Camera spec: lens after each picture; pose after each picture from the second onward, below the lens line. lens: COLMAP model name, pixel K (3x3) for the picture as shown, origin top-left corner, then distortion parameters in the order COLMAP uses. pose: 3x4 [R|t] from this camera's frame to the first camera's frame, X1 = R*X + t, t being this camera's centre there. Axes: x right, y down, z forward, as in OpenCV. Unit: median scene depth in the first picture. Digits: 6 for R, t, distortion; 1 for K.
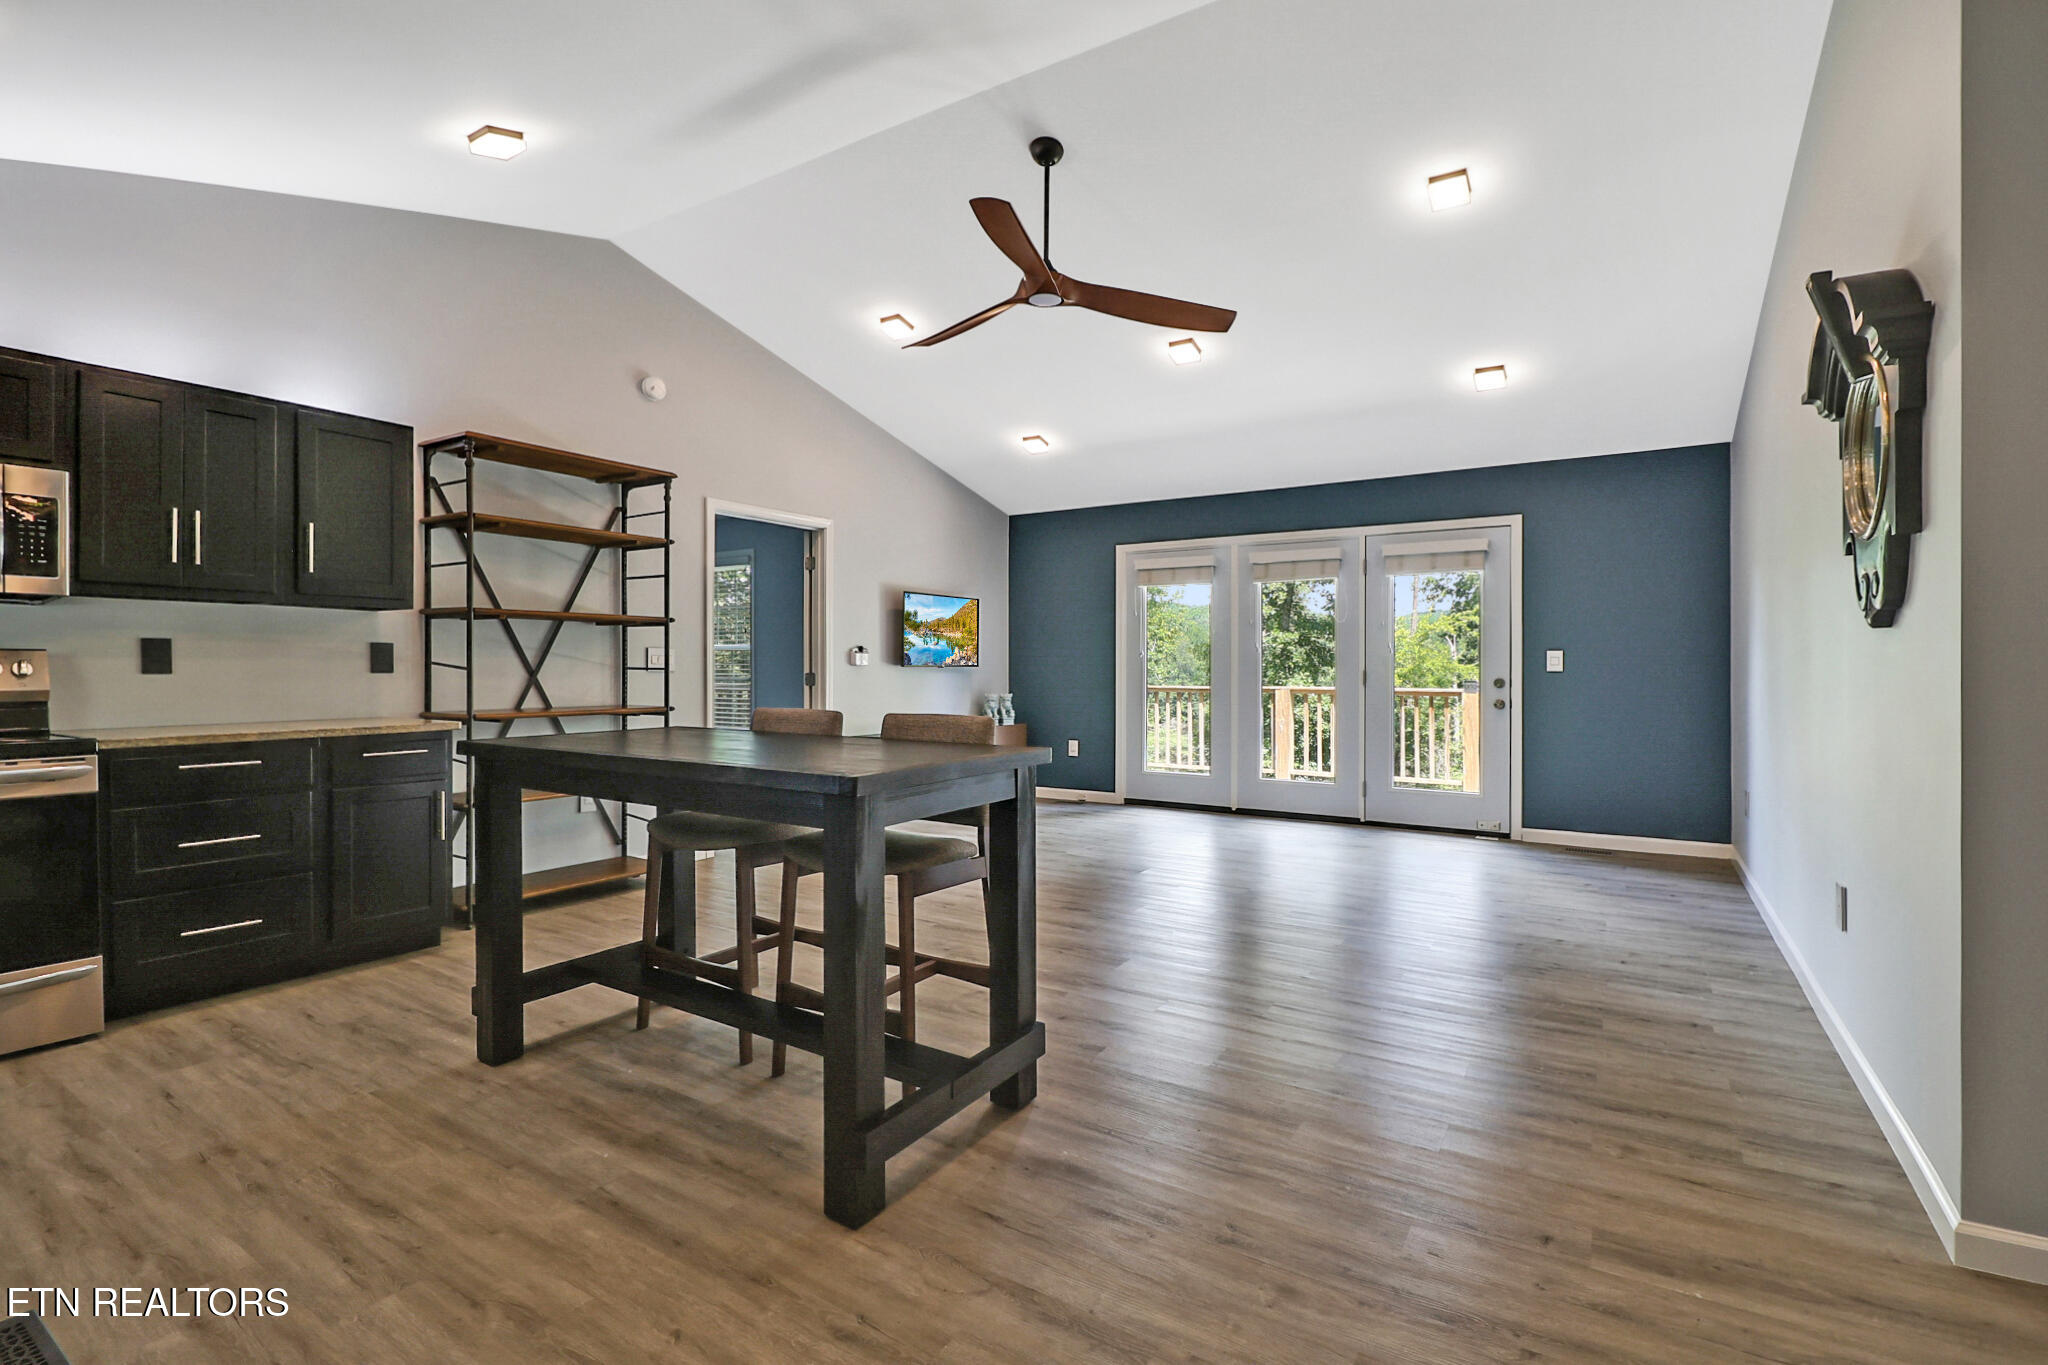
lens RADIAL K [[938.8, 0, 1010.7], [0, 938.8, 667.5], [0, 0, 1]] dist [-0.002620, -0.010095]
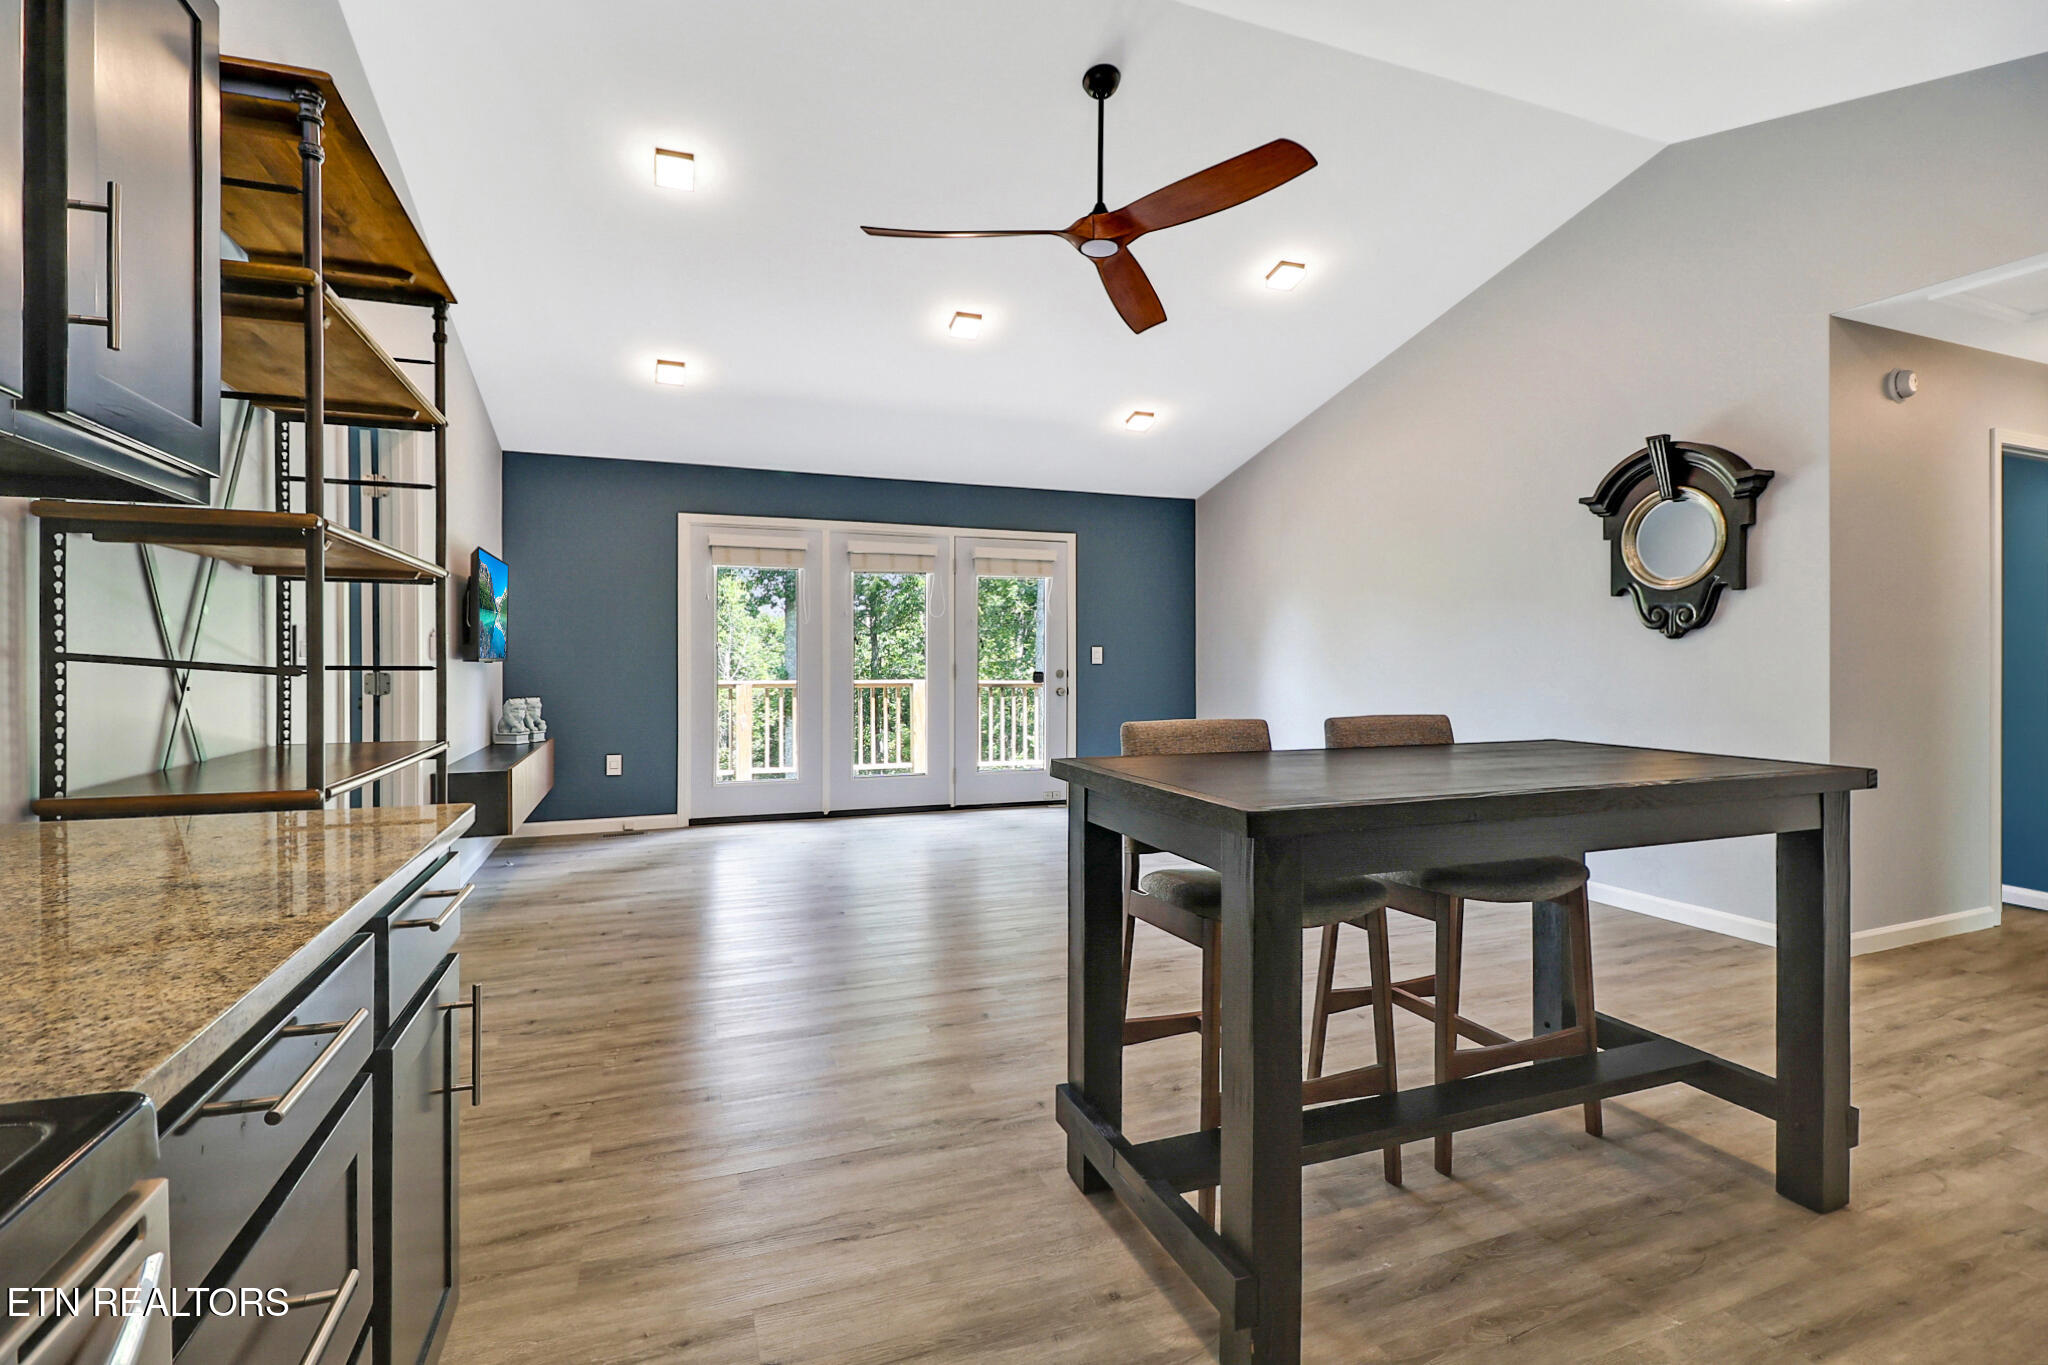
lens RADIAL K [[938.8, 0, 1010.7], [0, 938.8, 667.5], [0, 0, 1]] dist [-0.002620, -0.010095]
pose [[0.594643, -0.009030, 0.803939, -0.473859], [0.002297, 0.999952, 0.009533, -0.002869], [-0.803987, -0.003822, 0.594635, 0.351159]]
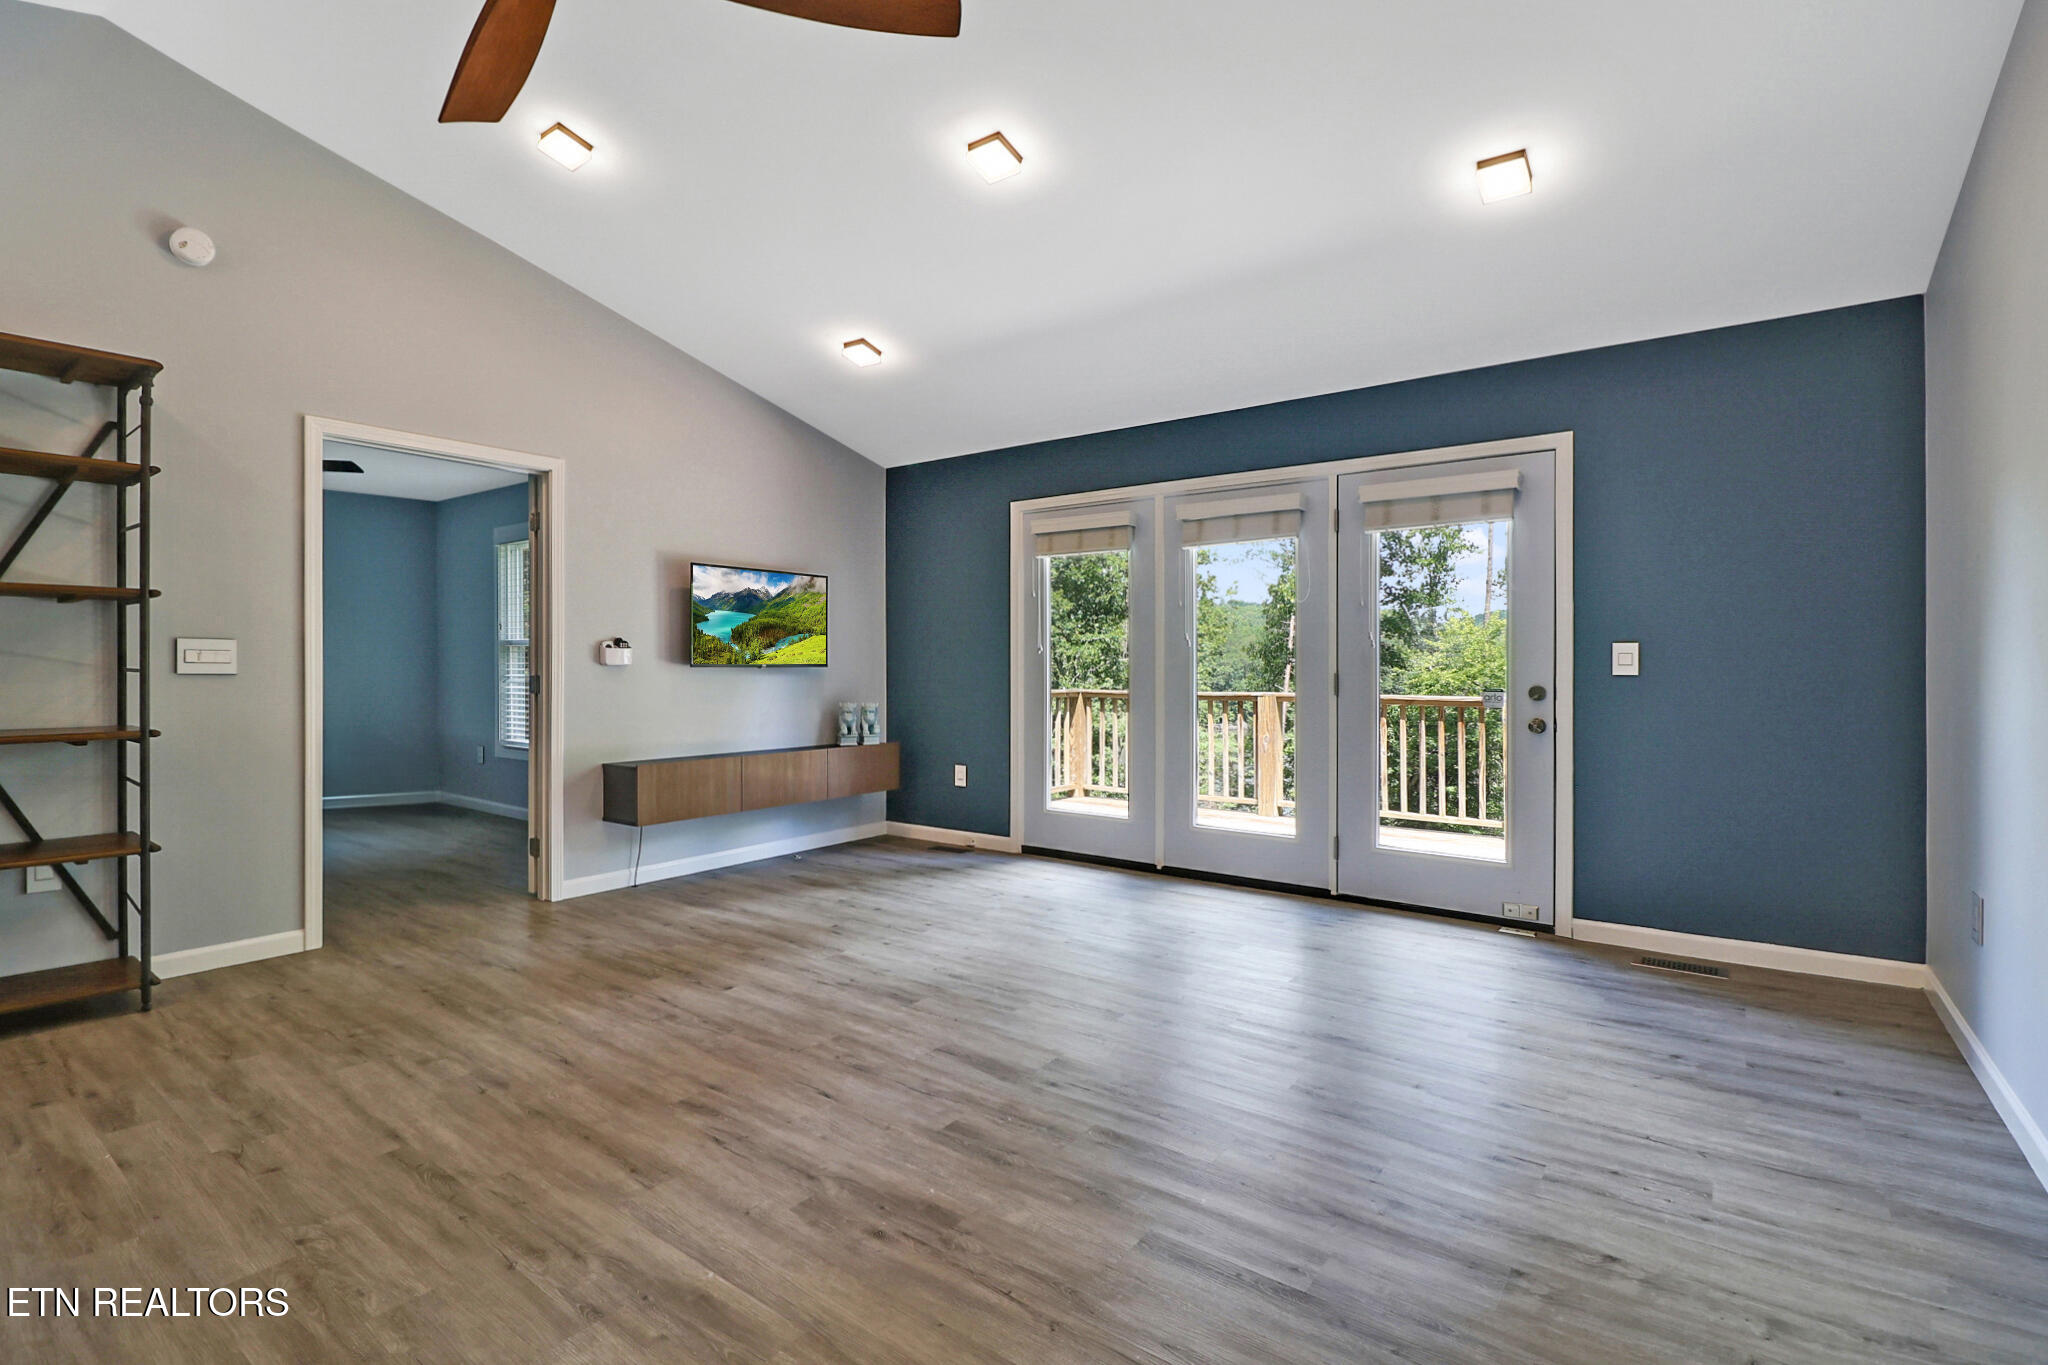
lens RADIAL K [[938.8, 0, 1010.7], [0, 938.8, 667.5], [0, 0, 1]] dist [-0.002620, -0.010095]
pose [[0.997465, 0.001257, -0.071154, 0.207917], [-0.001253, 0.999999, 0.000091, -0.000763], [0.071154, -0.000002, 0.997465, 0.333868]]
